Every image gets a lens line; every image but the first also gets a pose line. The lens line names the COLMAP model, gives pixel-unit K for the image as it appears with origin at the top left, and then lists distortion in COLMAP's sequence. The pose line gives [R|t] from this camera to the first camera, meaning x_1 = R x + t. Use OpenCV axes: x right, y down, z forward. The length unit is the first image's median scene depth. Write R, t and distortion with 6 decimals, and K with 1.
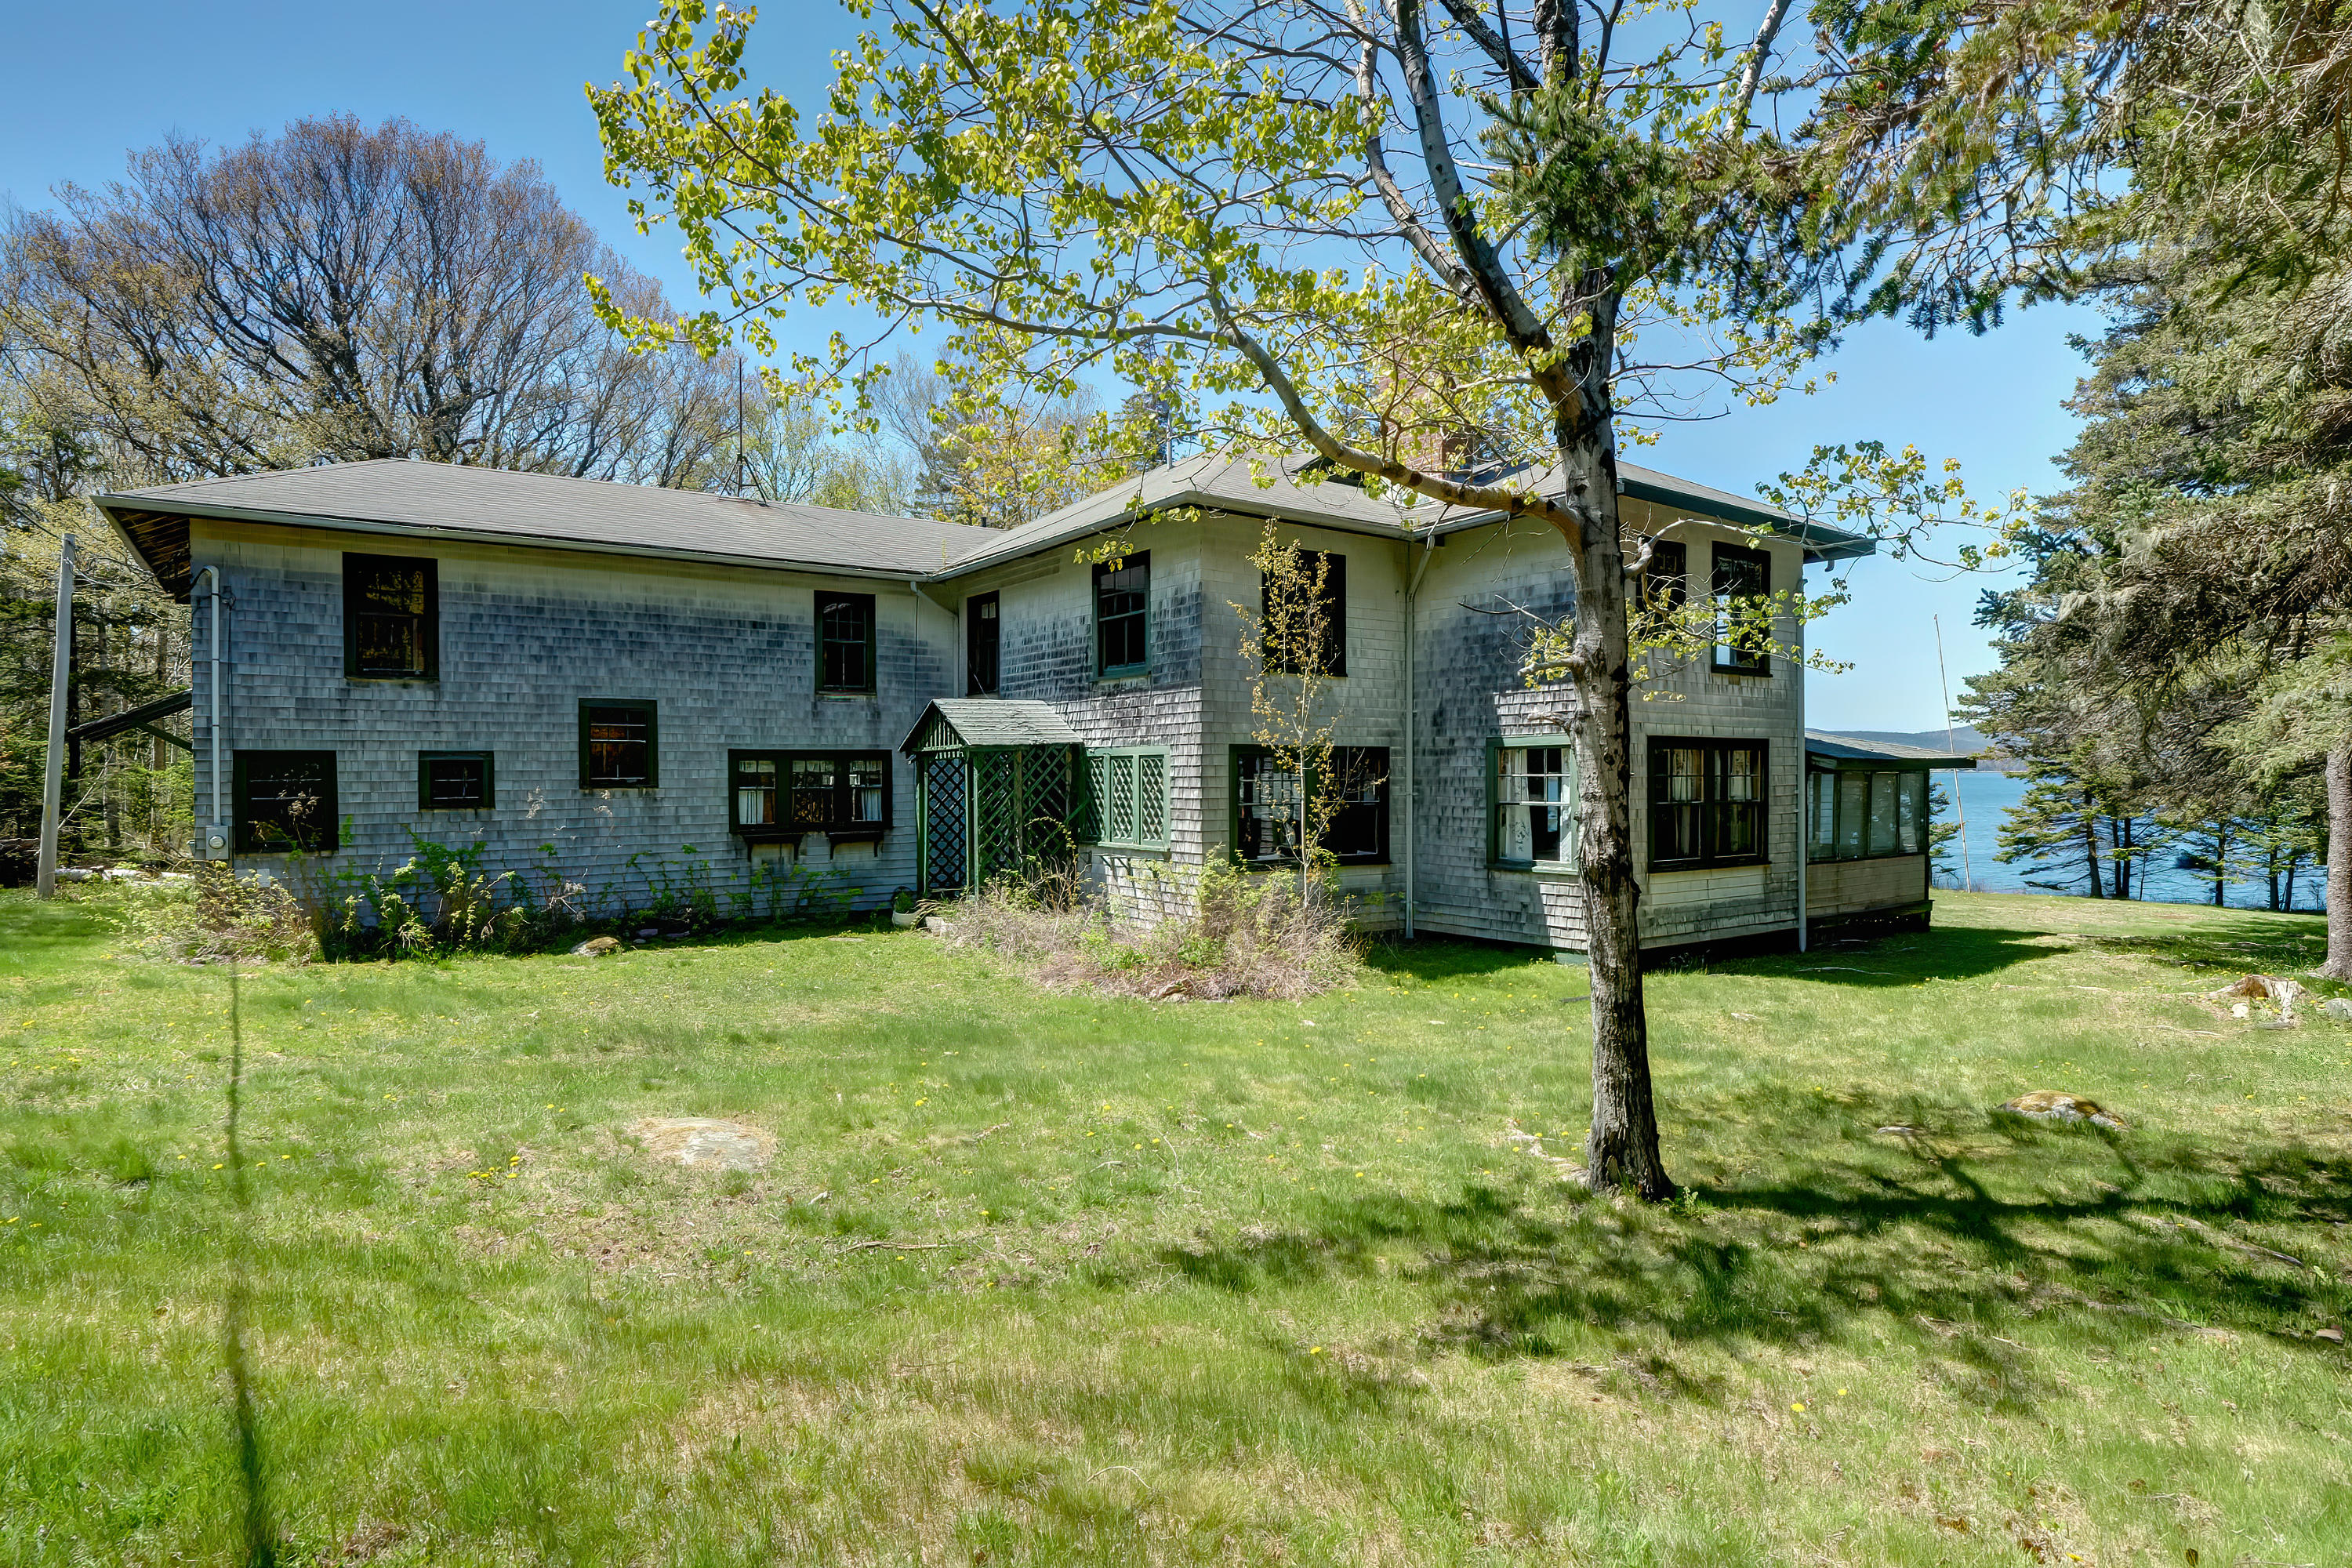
lens RADIAL K [[1220.4, 0, 1176.0], [0, 1220.4, 784.0], [0, 0, 1]] dist [0.012880, 0.000048]
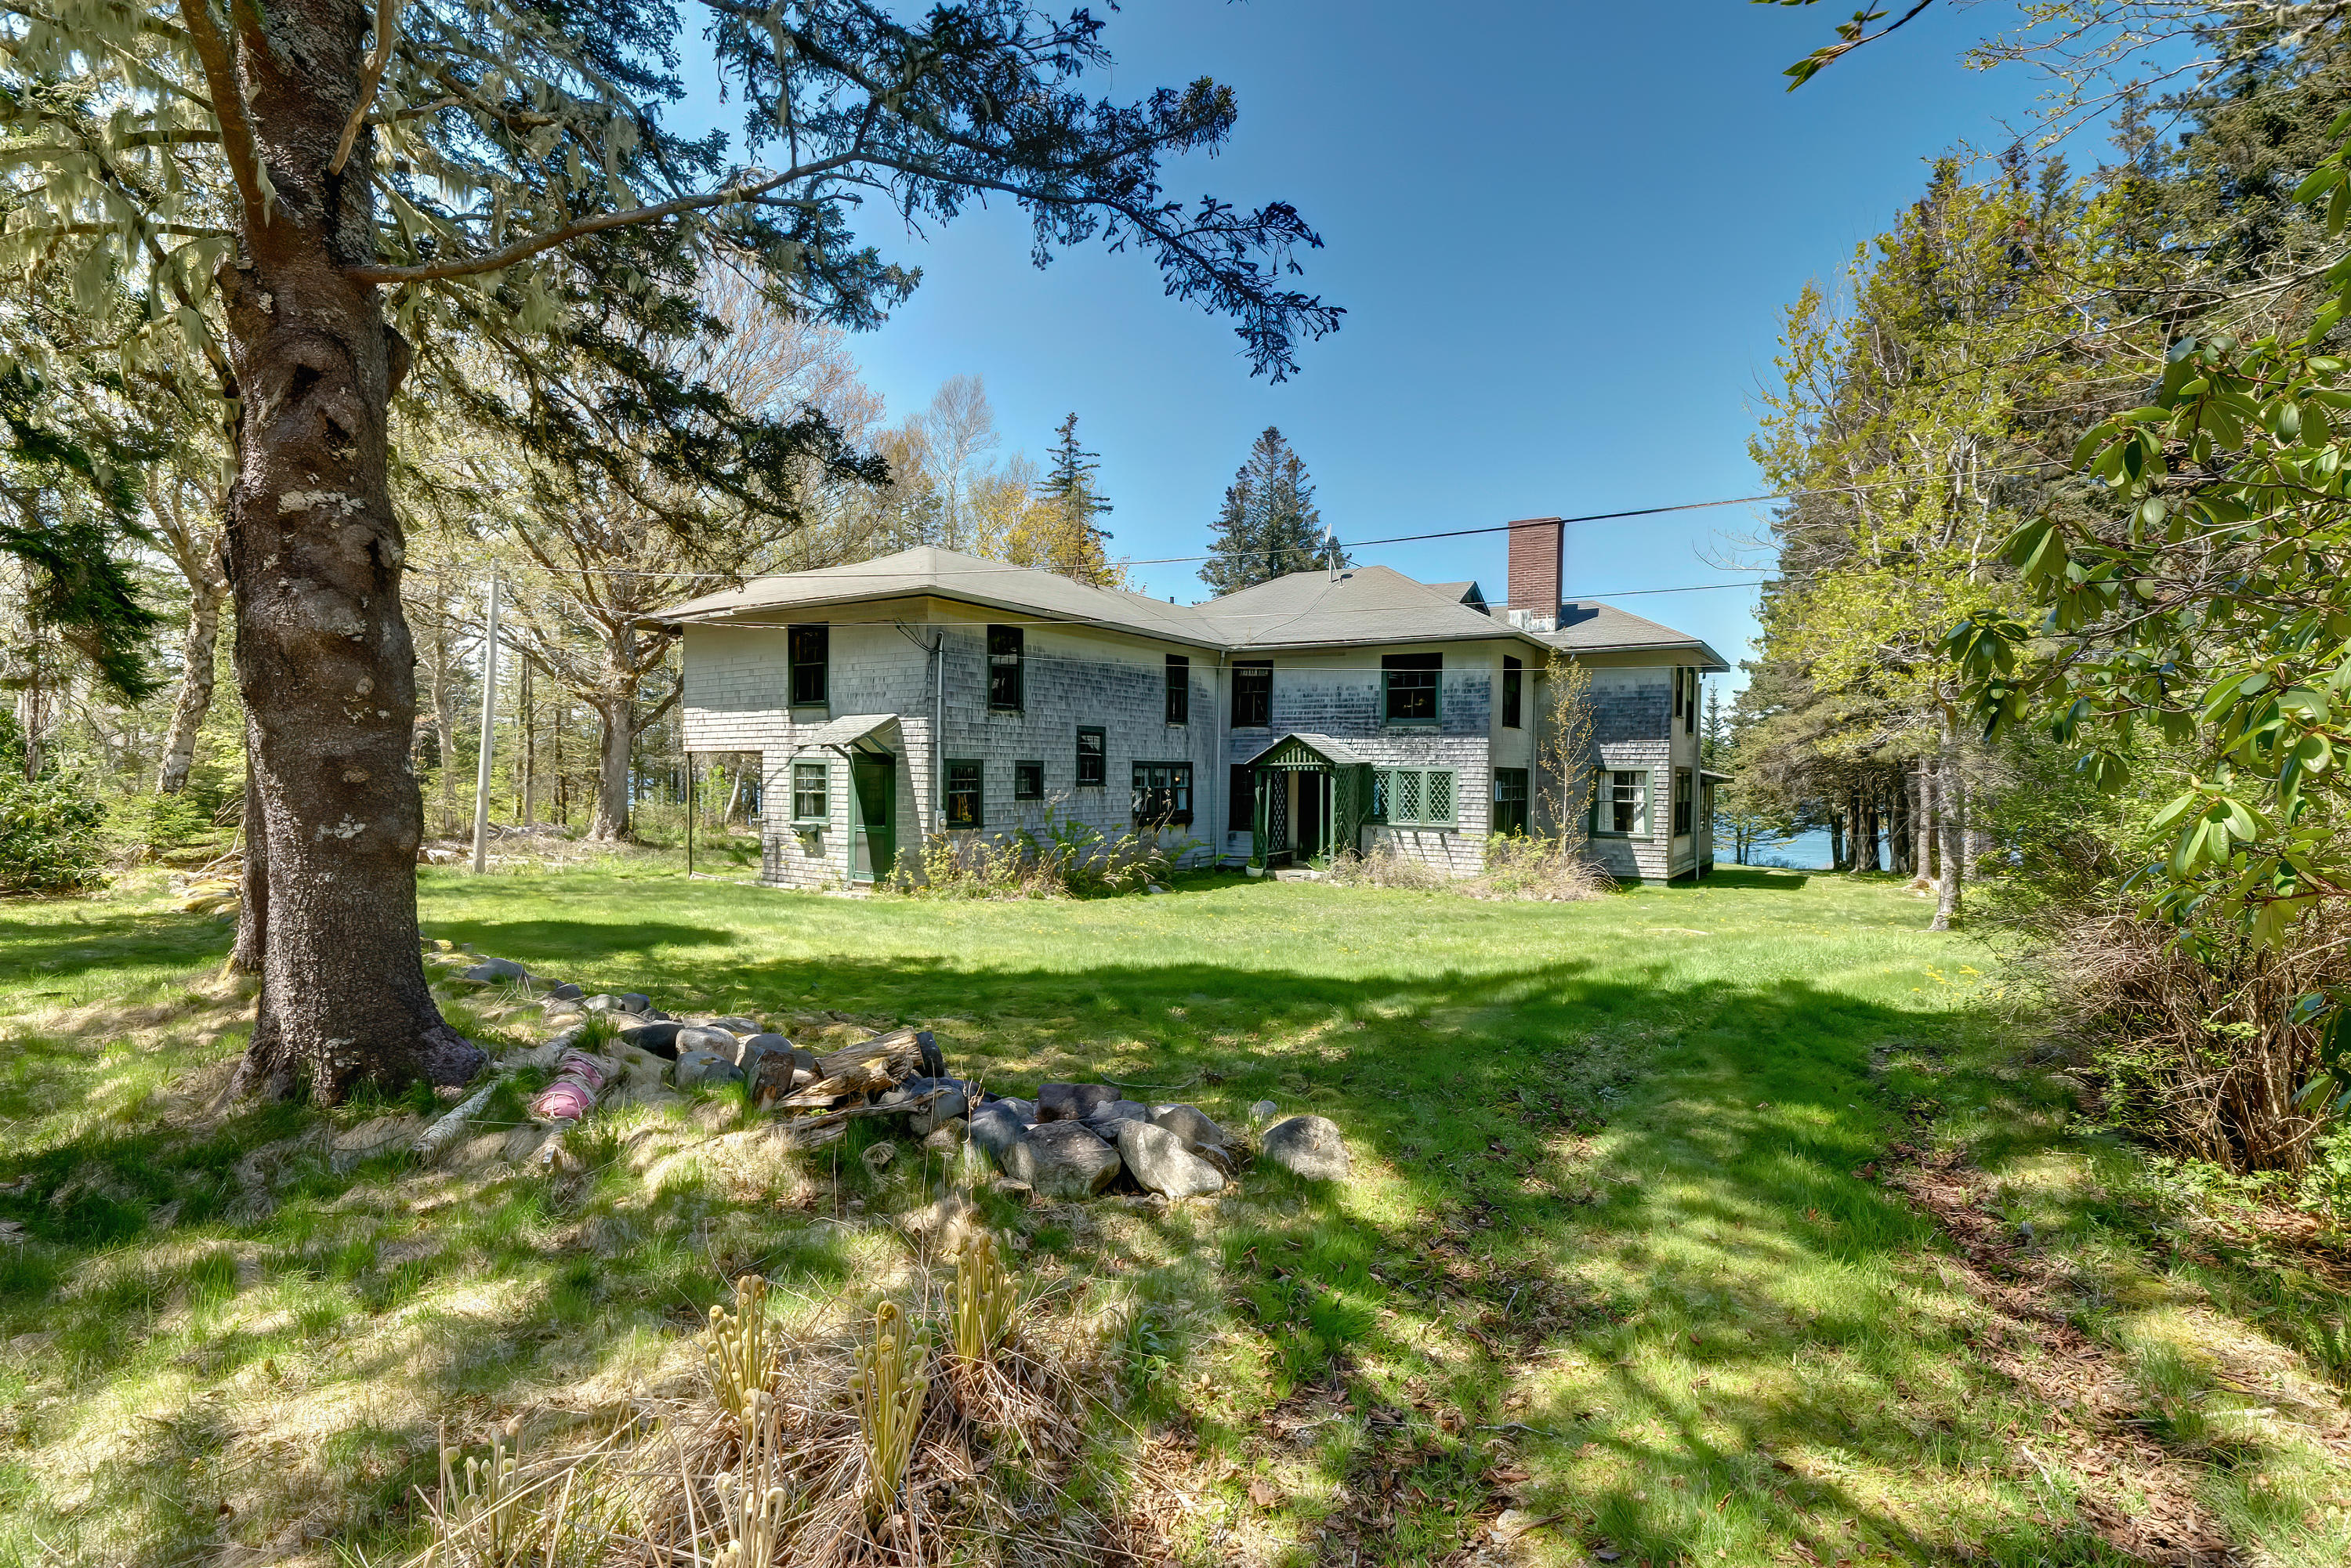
lens RADIAL K [[1154.4, 0, 1175.5], [0, 1154.4, 784.0], [0, 0, 1]] dist [-0.002589, -0.000513]
pose [[0.914632, 0.012551, 0.404093, -0.965803], [-0.014911, 0.999885, 0.002693, -0.005281], [-0.404013, -0.008488, 0.914714, -0.320733]]
